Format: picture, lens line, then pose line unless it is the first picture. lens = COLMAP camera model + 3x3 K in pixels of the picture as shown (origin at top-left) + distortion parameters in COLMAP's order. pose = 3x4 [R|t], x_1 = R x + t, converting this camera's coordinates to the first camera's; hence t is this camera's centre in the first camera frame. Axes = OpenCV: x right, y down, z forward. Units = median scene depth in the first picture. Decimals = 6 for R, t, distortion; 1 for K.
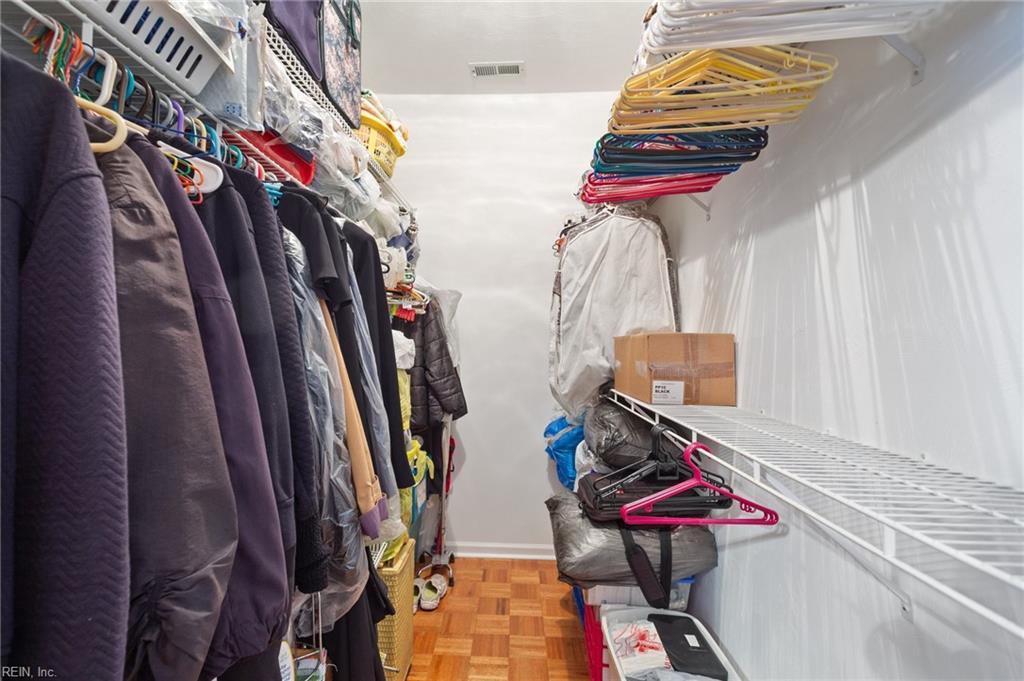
lens RADIAL K [[485.7, 0, 495.5], [0, 485.7, 345.7], [0, 0, 1]] dist [0.003570, 0.000888]
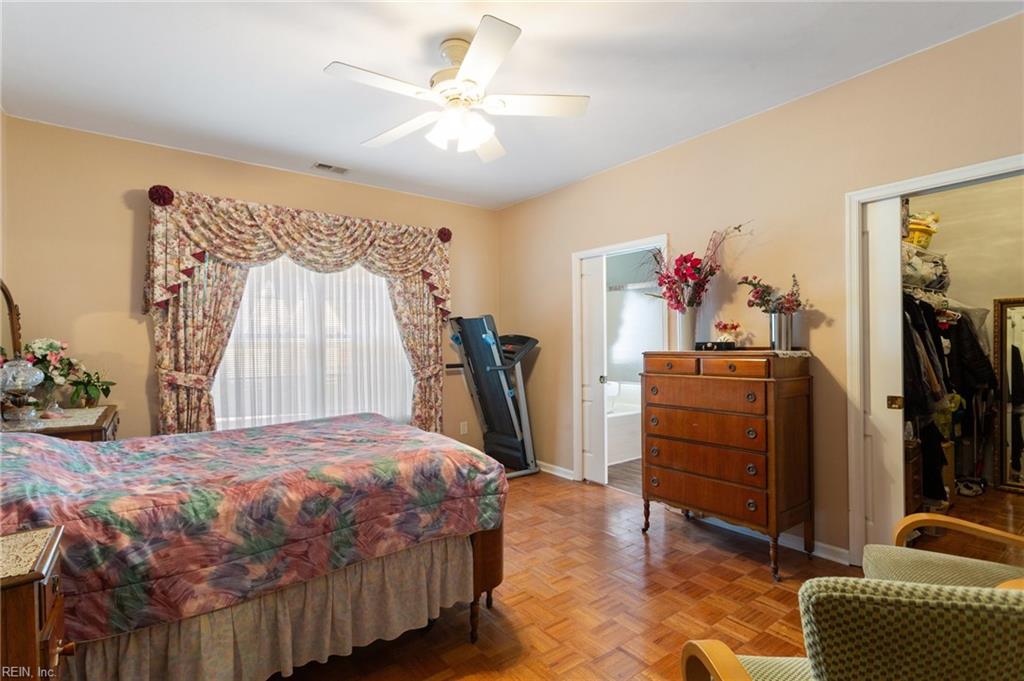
lens RADIAL K [[485.7, 0, 495.5], [0, 485.7, 345.7], [0, 0, 1]] dist [0.003570, 0.000888]
pose [[0.620278, -0.025122, -0.783980, 0.193815], [0.020743, 0.999663, -0.015622, 0.003923], [0.784108, -0.006572, 0.620590, -1.355251]]
